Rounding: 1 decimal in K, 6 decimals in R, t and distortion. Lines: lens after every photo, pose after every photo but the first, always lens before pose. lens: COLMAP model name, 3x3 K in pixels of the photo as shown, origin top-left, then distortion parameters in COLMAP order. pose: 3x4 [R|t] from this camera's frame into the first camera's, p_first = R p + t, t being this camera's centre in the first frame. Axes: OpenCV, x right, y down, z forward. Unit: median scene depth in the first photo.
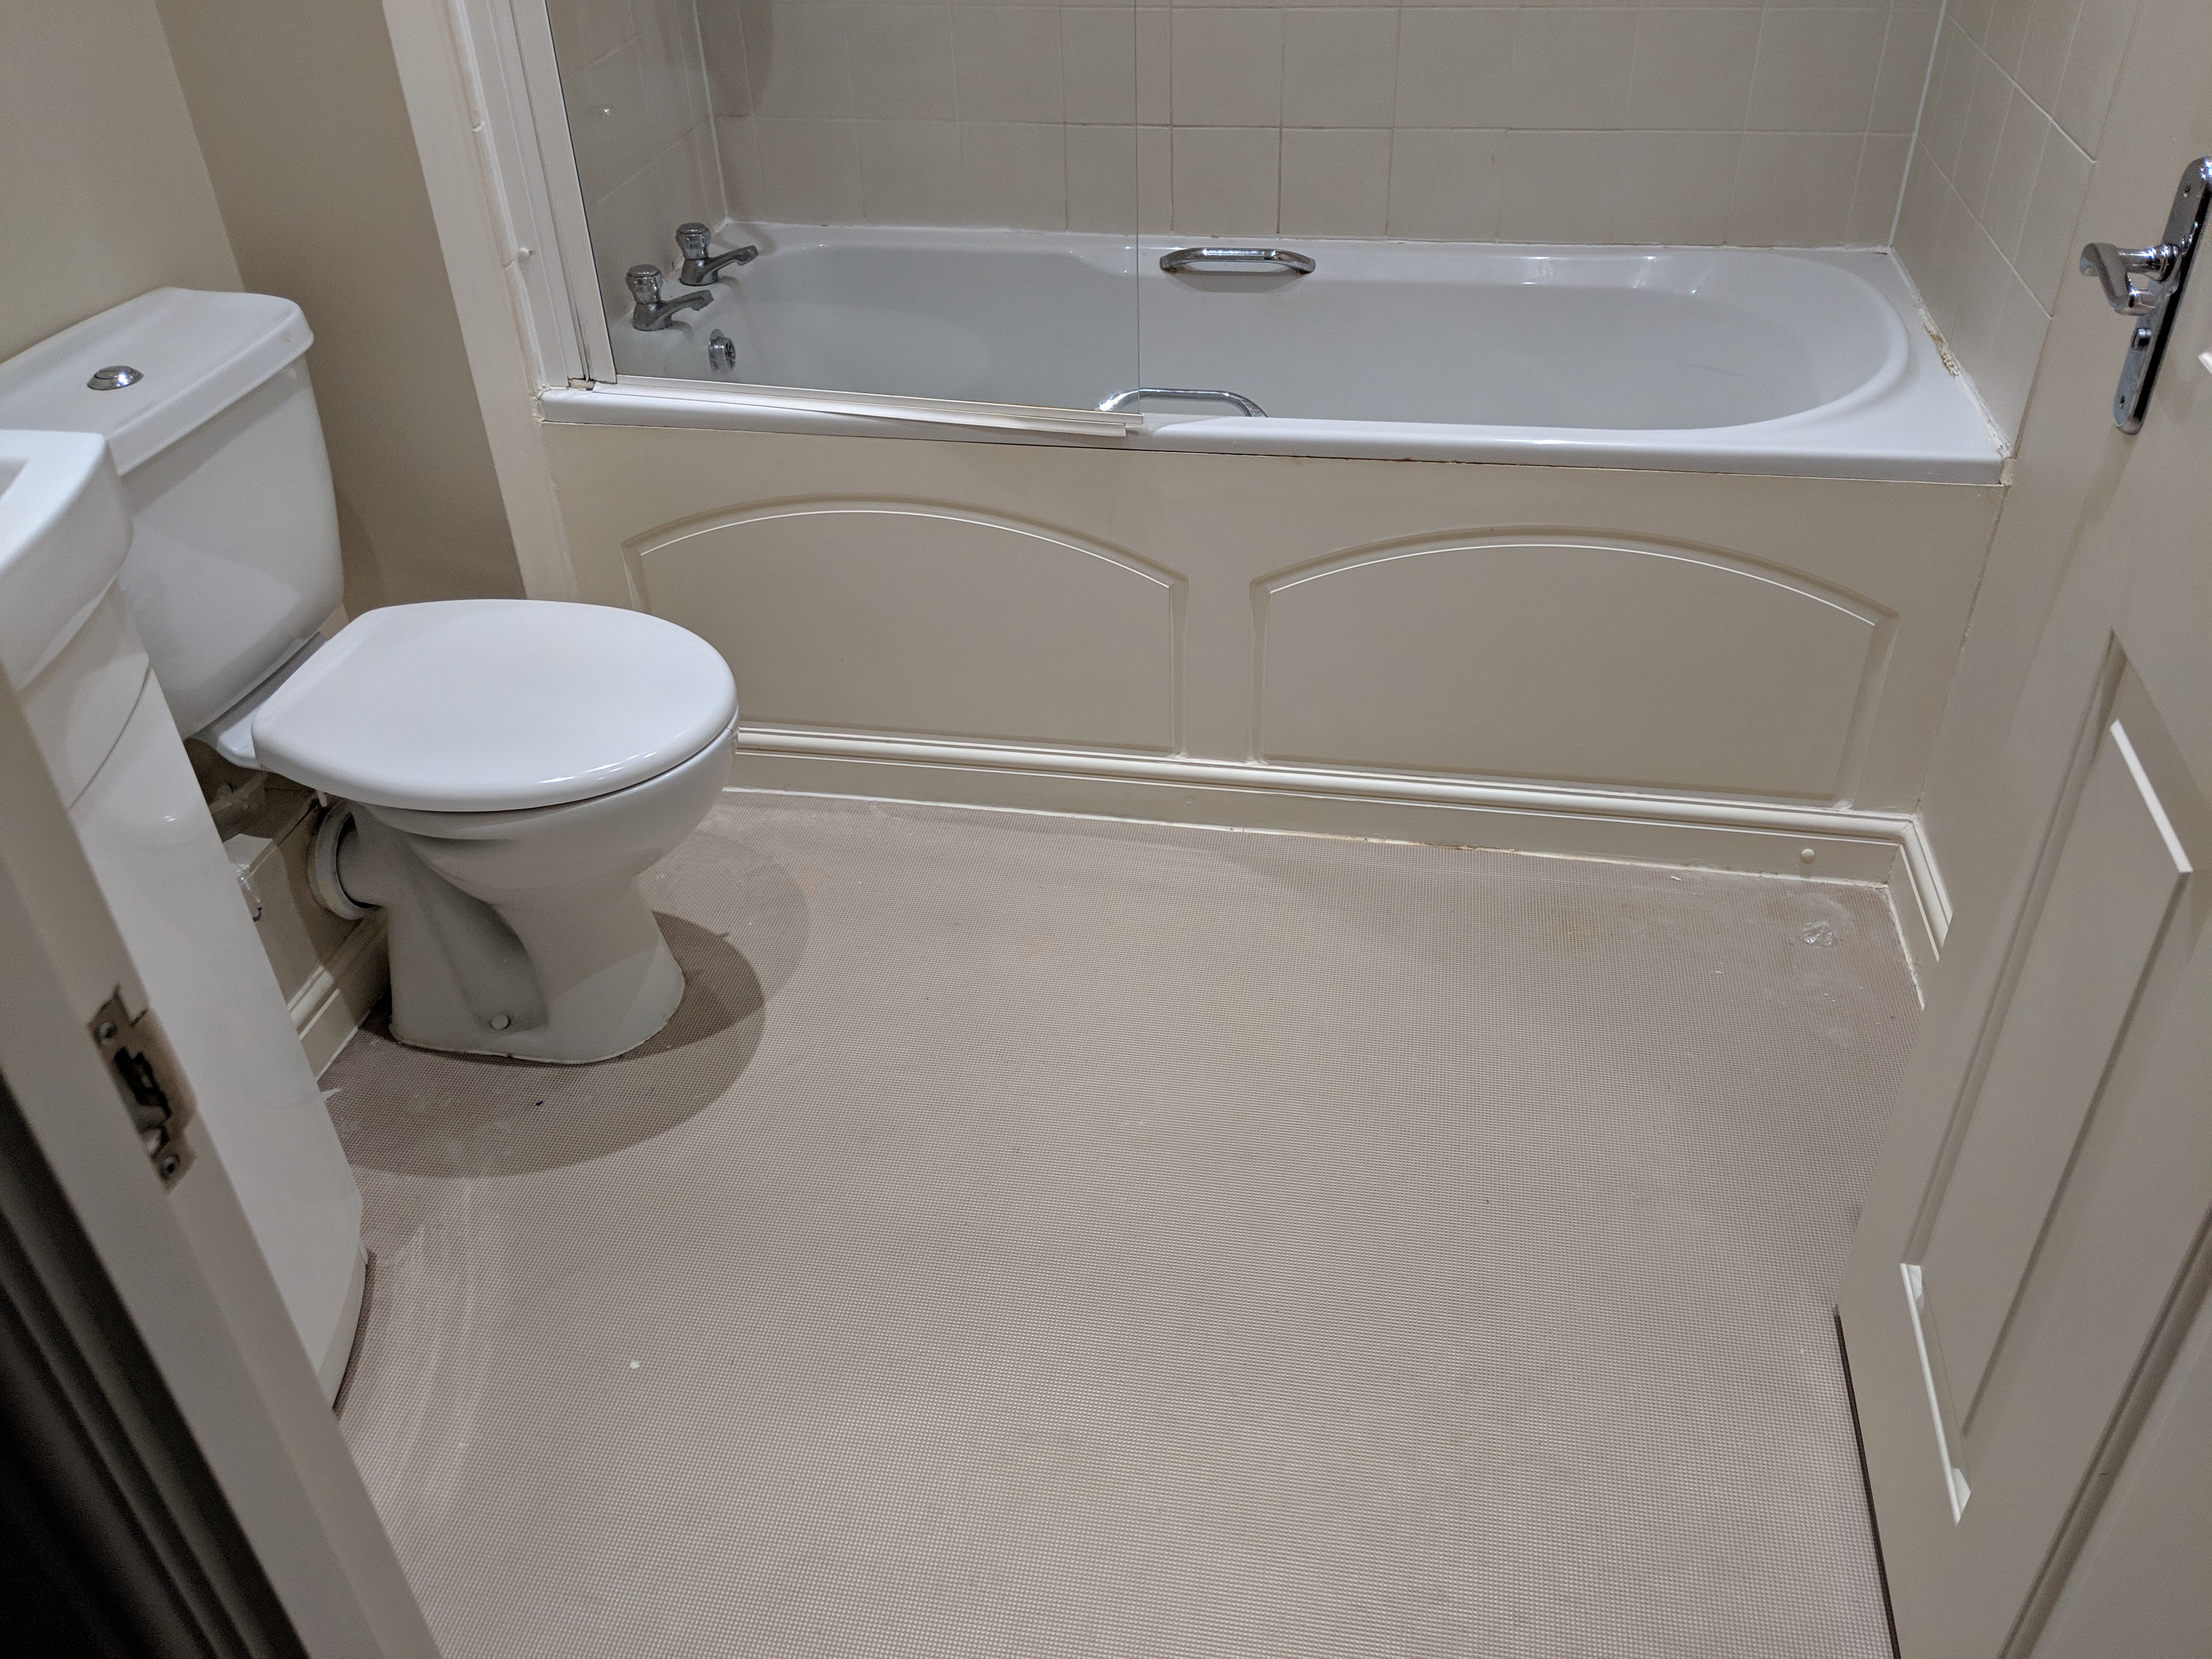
lens RADIAL K [[1771.5, 0, 1044.2], [0, 1771.5, 815.3], [0, 0, 1]] dist [0.077764, -0.171908]
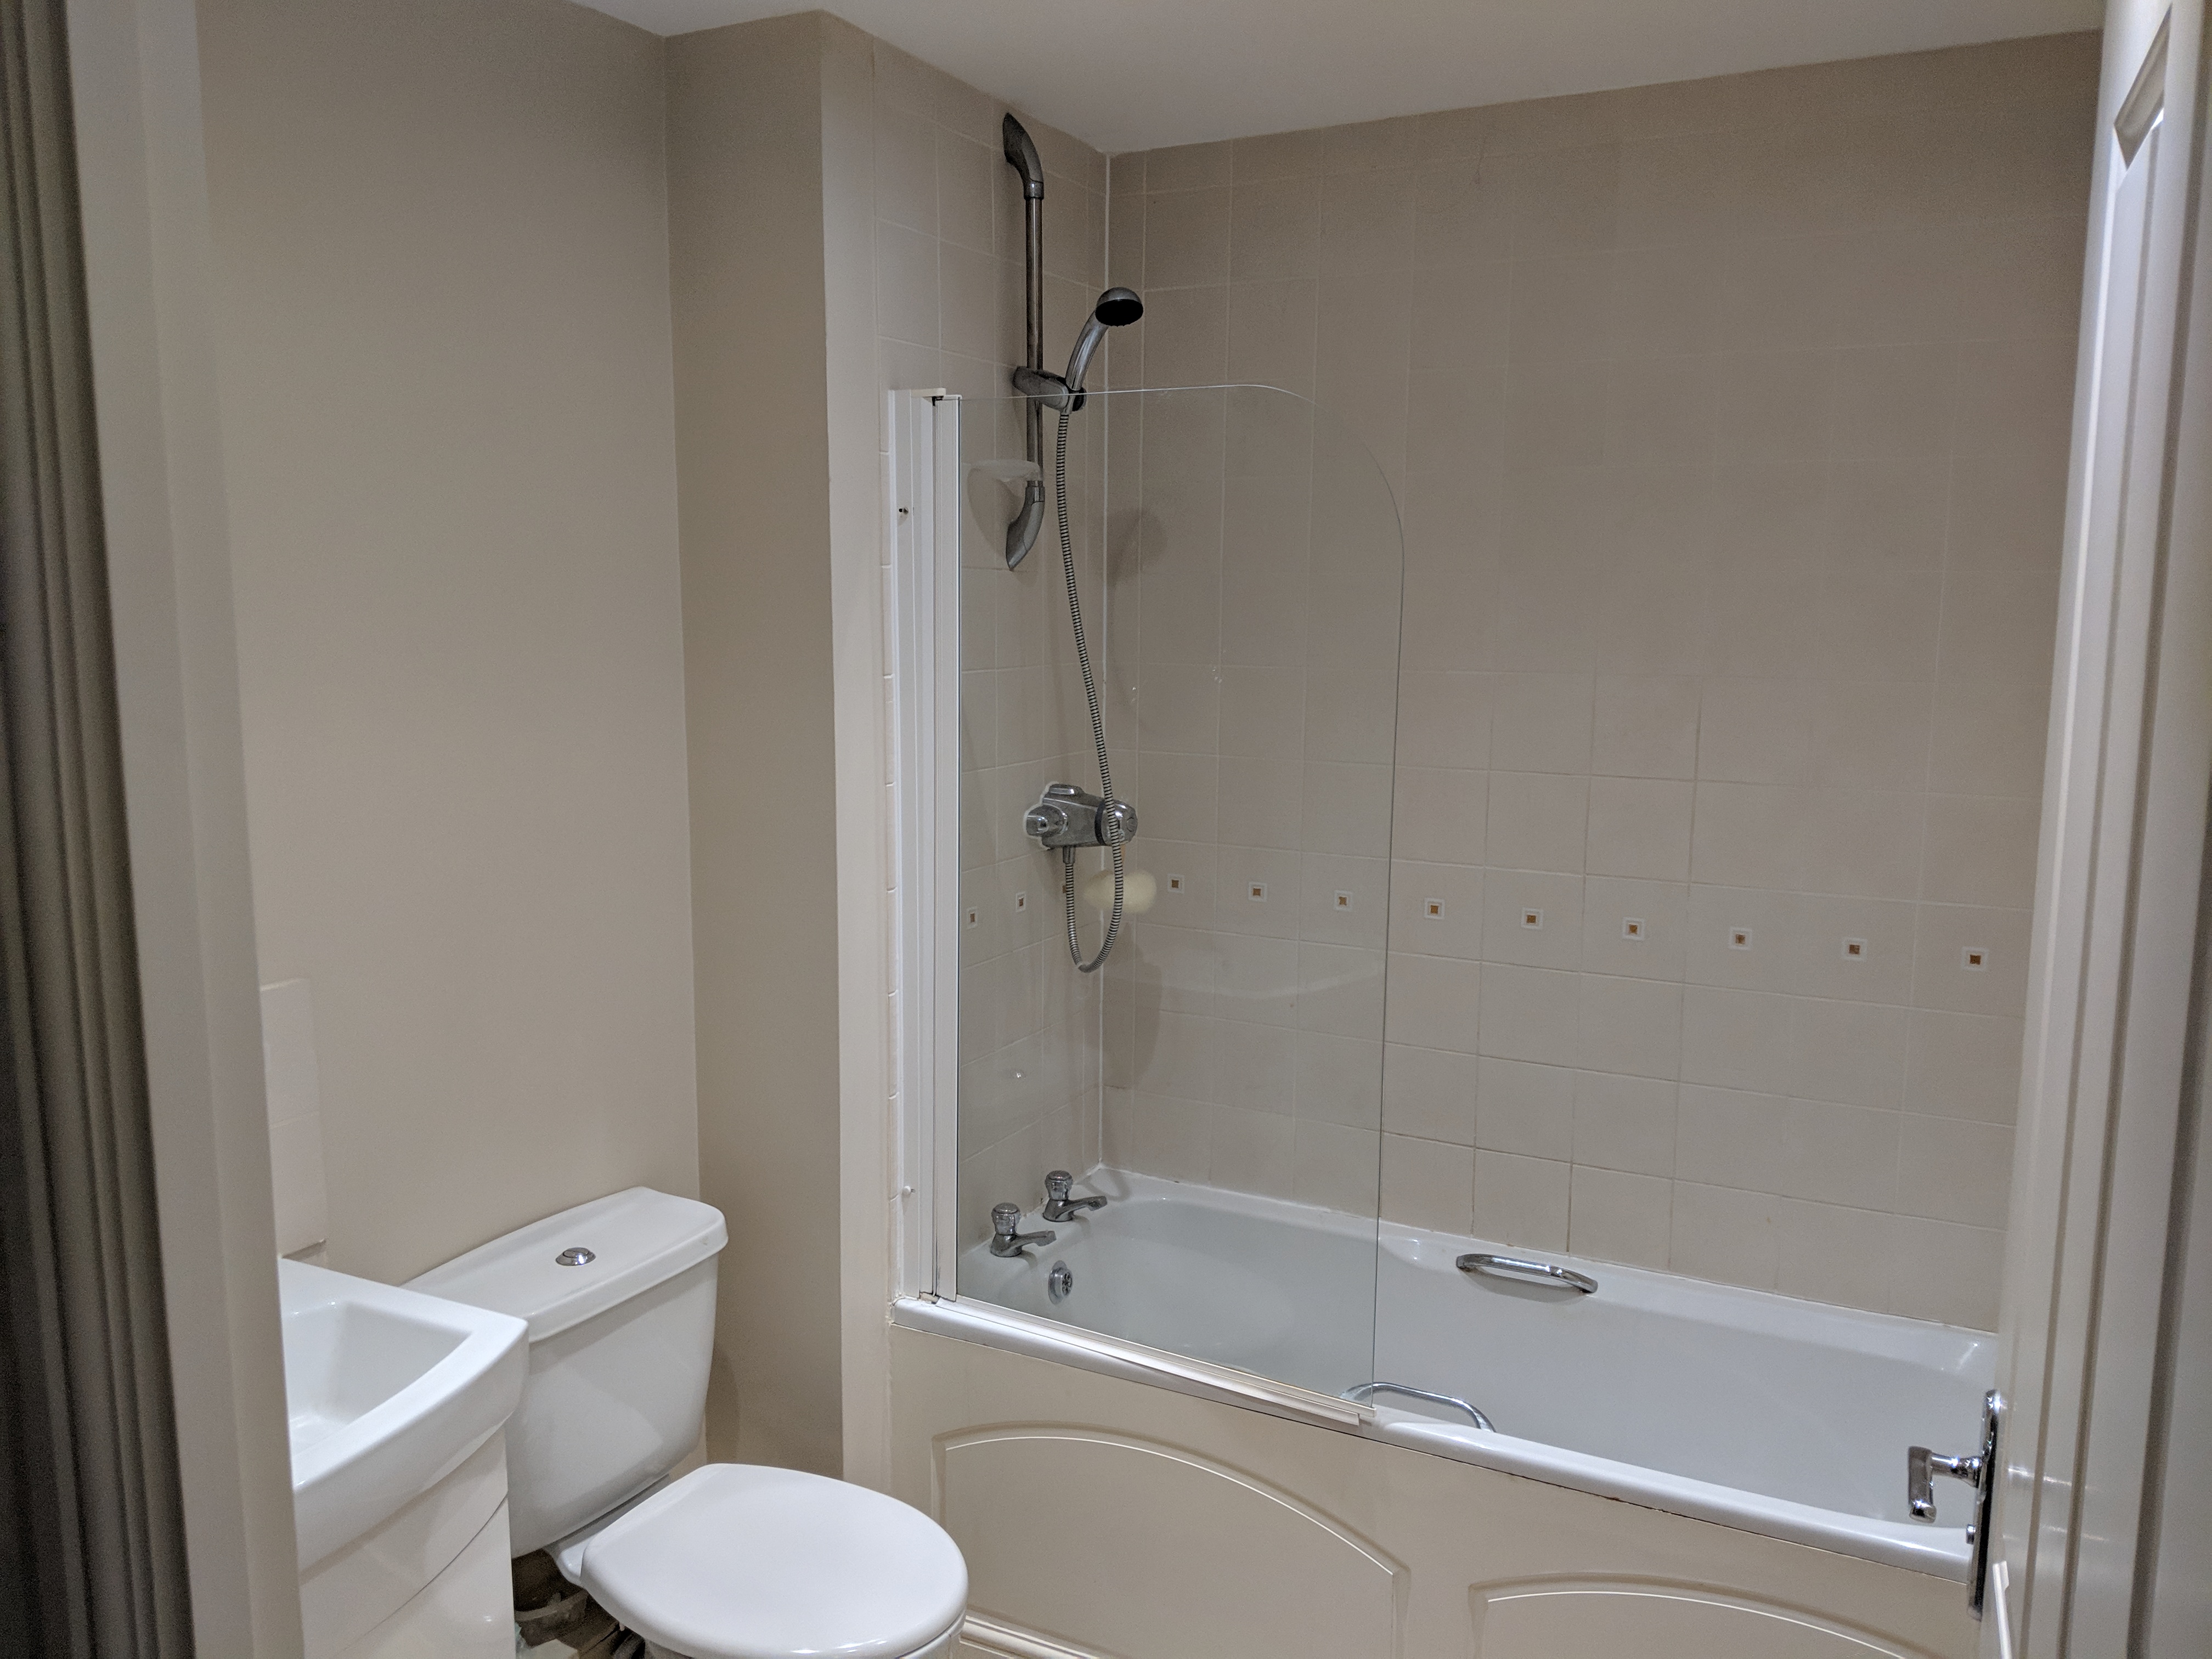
lens RADIAL K [[1771.5, 0, 1044.2], [0, 1771.5, 815.3], [0, 0, 1]] dist [0.077764, -0.171908]
pose [[0.958221, 0.086962, -0.272487, 0.118662], [-0.203325, 0.877136, -0.435075, -0.016652], [0.201174, 0.472302, 0.858172, -0.185224]]
